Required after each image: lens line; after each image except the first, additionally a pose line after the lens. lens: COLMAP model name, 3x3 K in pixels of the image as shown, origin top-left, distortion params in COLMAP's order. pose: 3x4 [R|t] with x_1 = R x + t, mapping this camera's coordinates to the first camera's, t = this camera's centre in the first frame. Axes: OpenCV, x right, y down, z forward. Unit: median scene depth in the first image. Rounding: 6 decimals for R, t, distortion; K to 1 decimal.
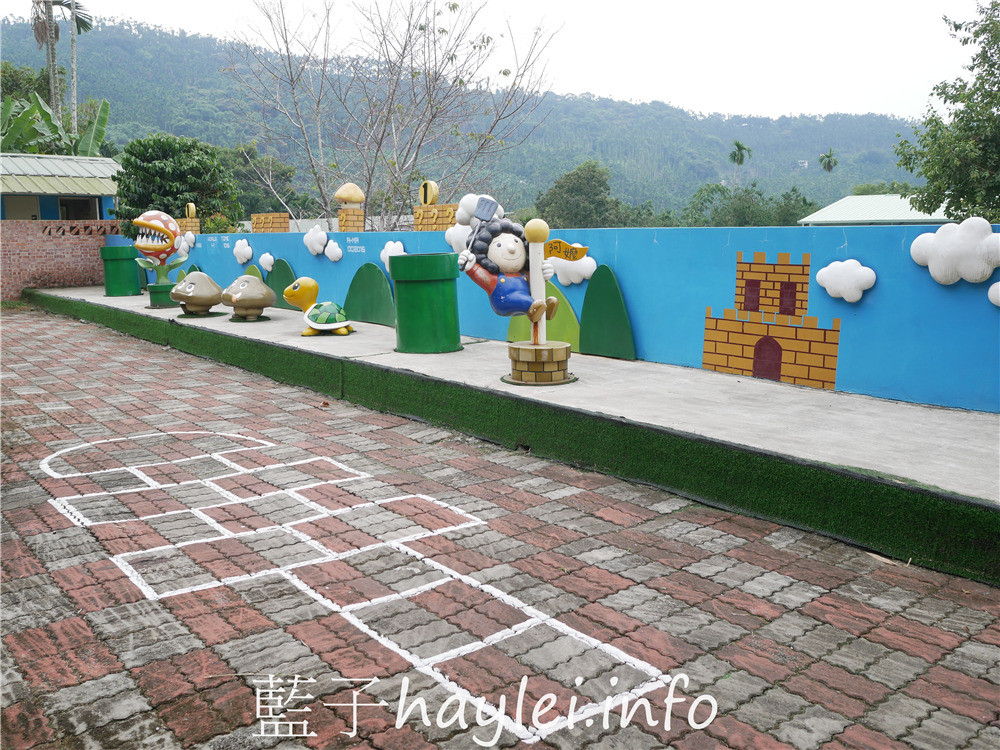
lens RADIAL K [[865.4, 0, 500.0], [0, 865.4, 375.0], [0, 0, 1]] dist [-0.026455, -0.015228]
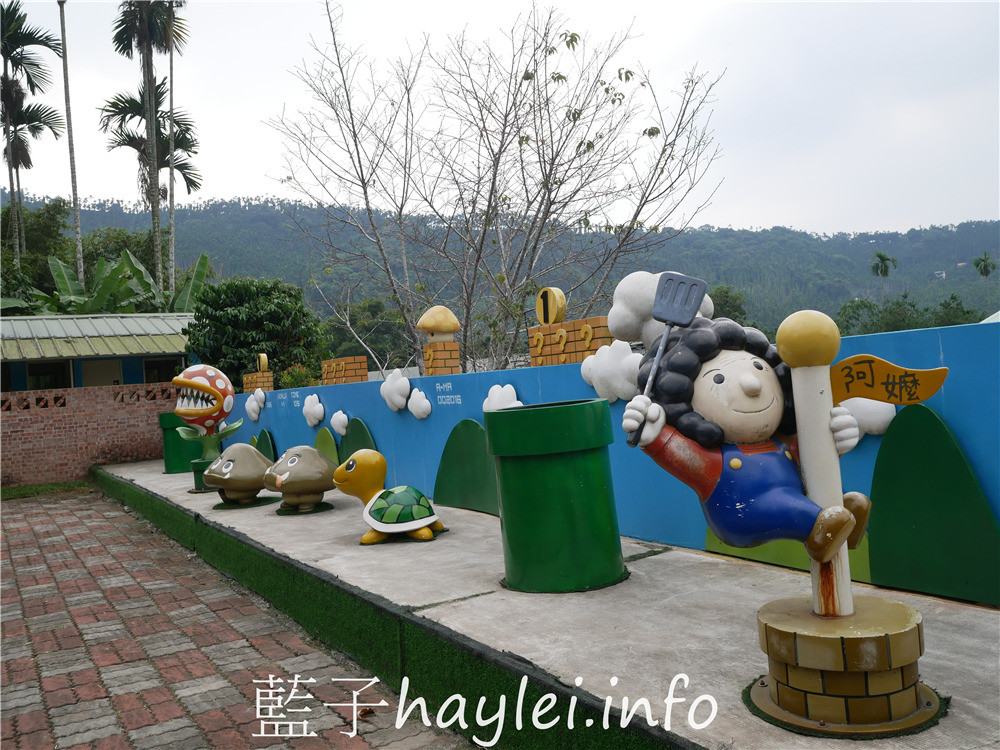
lens RADIAL K [[865.4, 0, 500.0], [0, 865.4, 375.0], [0, 0, 1]] dist [-0.026455, -0.015228]
pose [[0.986682, -0.068513, -0.147529, -0.024741], [0.044174, 0.985745, -0.162346, -0.050118], [0.156549, 0.153667, 0.975643, 0.324788]]
